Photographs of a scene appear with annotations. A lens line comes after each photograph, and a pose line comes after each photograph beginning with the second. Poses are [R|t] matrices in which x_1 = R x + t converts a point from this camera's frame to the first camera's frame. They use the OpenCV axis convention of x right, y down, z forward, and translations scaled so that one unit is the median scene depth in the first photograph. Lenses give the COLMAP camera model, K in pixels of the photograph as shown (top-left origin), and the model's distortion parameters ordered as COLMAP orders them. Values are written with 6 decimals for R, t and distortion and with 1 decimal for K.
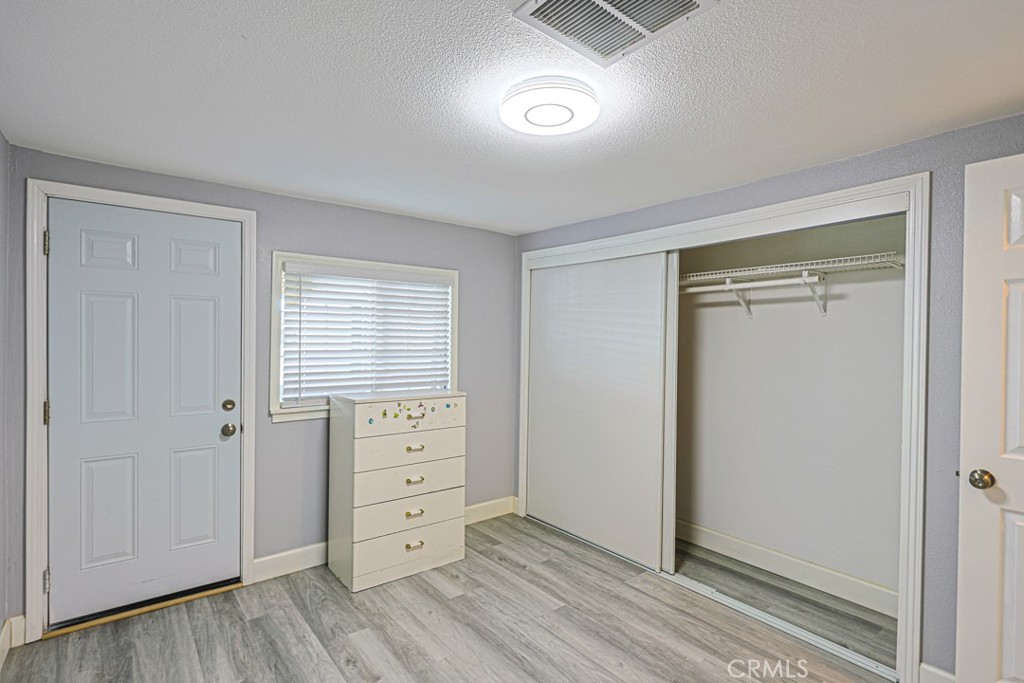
lens RADIAL K [[497.6, 0, 503.4], [0, 497.6, 342.4], [0, 0, 1]] dist [-0.002266, -0.000190]
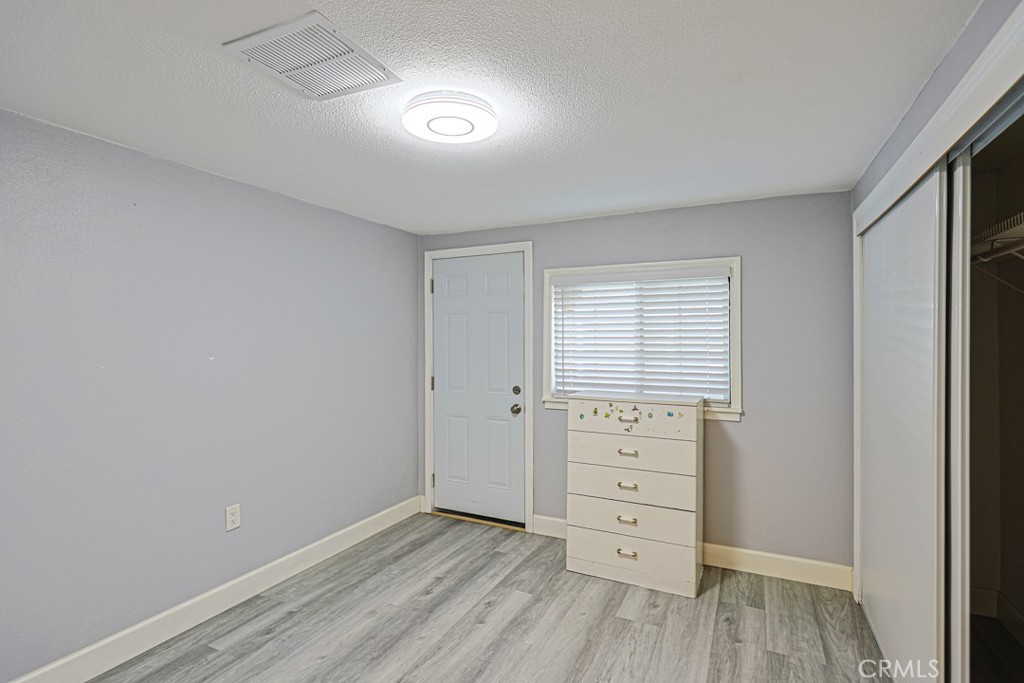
lens RADIAL K [[497.6, 0, 503.4], [0, 497.6, 342.4], [0, 0, 1]] dist [-0.002266, -0.000190]
pose [[0.433792, -0.005635, -0.900995, 0.620091], [-0.007350, 0.999925, -0.009792, 0.011015], [0.900983, 0.010870, 0.433718, 0.382564]]
